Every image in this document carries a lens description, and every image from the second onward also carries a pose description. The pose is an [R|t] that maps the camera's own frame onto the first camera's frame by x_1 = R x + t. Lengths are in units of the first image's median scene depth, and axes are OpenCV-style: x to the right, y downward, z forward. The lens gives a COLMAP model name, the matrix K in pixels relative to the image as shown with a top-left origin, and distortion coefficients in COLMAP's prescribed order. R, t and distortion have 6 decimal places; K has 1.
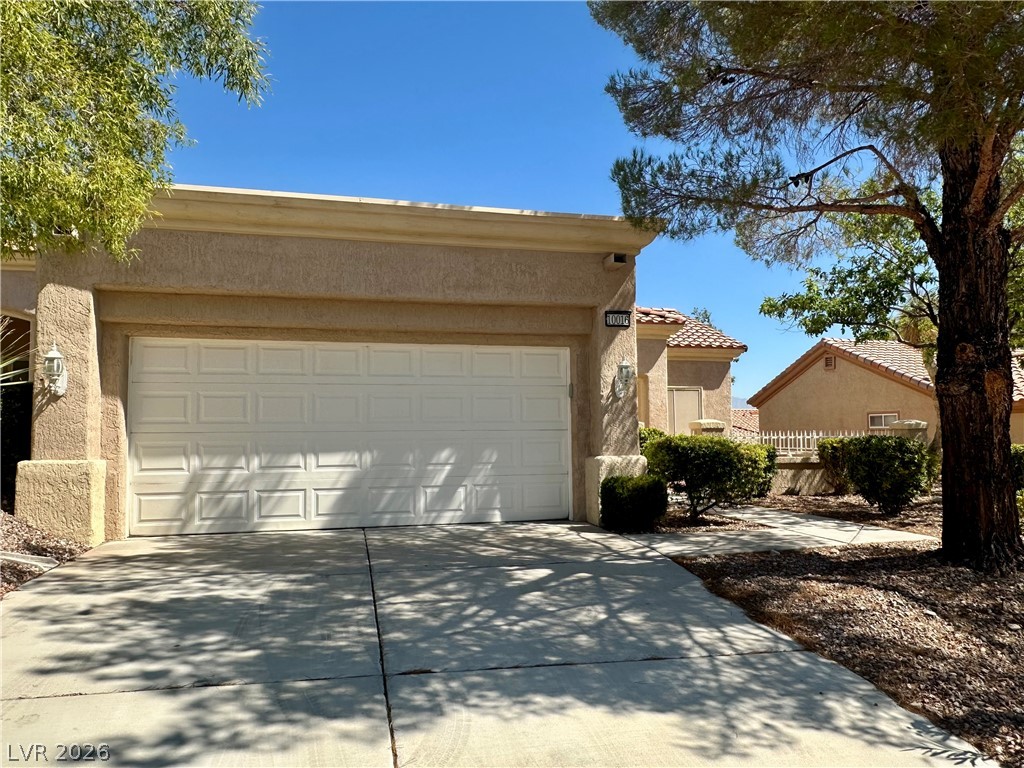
lens RADIAL K [[673.8, 0, 508.9], [0, 673.8, 382.5], [0, 0, 1]] dist [-0.005391, 0.002013]
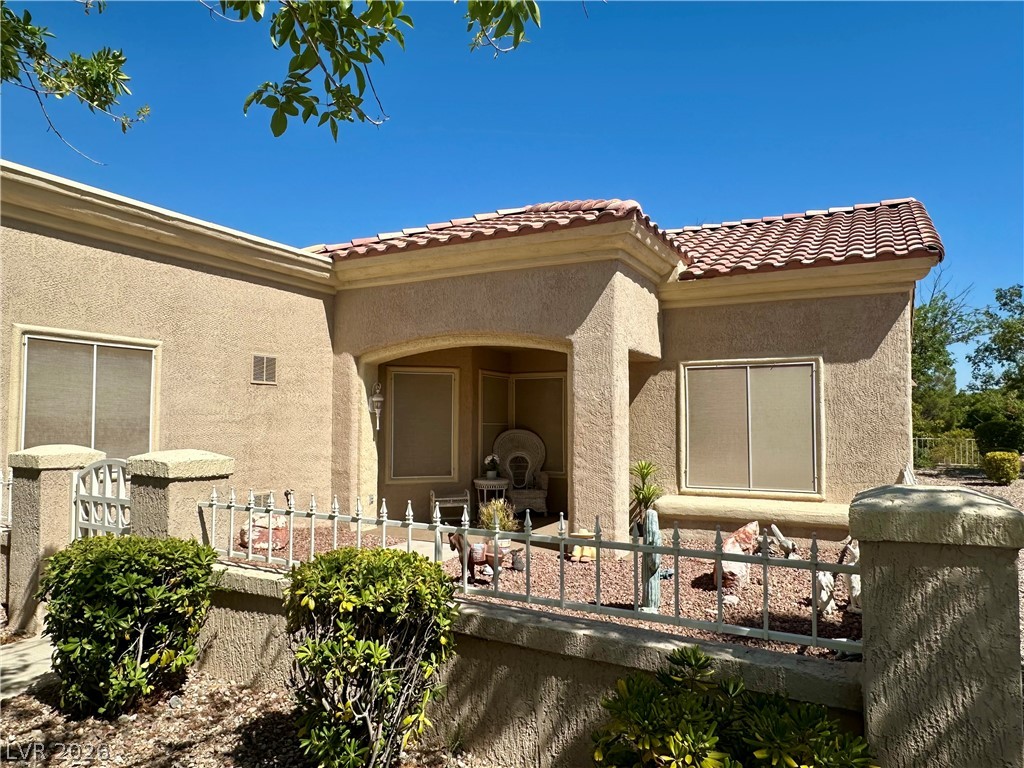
lens RADIAL K [[673.8, 0, 504.5], [0, 673.8, 385.0], [0, 0, 1]] dist [-0.005391, 0.002013]
pose [[0.744366, -0.027243, -0.667216, 0.971438], [0.038722, 0.999247, 0.002400, 0.036581], [0.666649, -0.027623, 0.744860, 1.220624]]
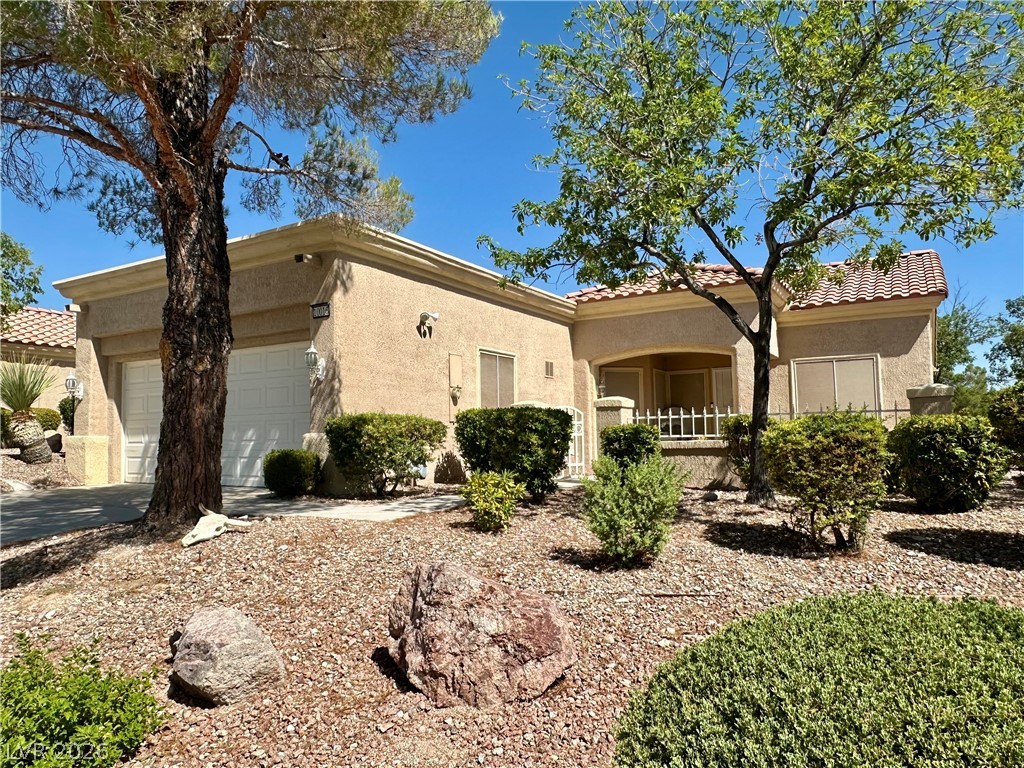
lens RADIAL K [[673.8, 0, 516.0], [0, 673.8, 384.9], [0, 0, 1]] dist [-0.005391, 0.002013]
pose [[0.725711, -0.056015, -0.685716, 1.153586], [0.061061, 0.997991, -0.016902, 0.066852], [0.685285, -0.029604, 0.727673, 0.407832]]
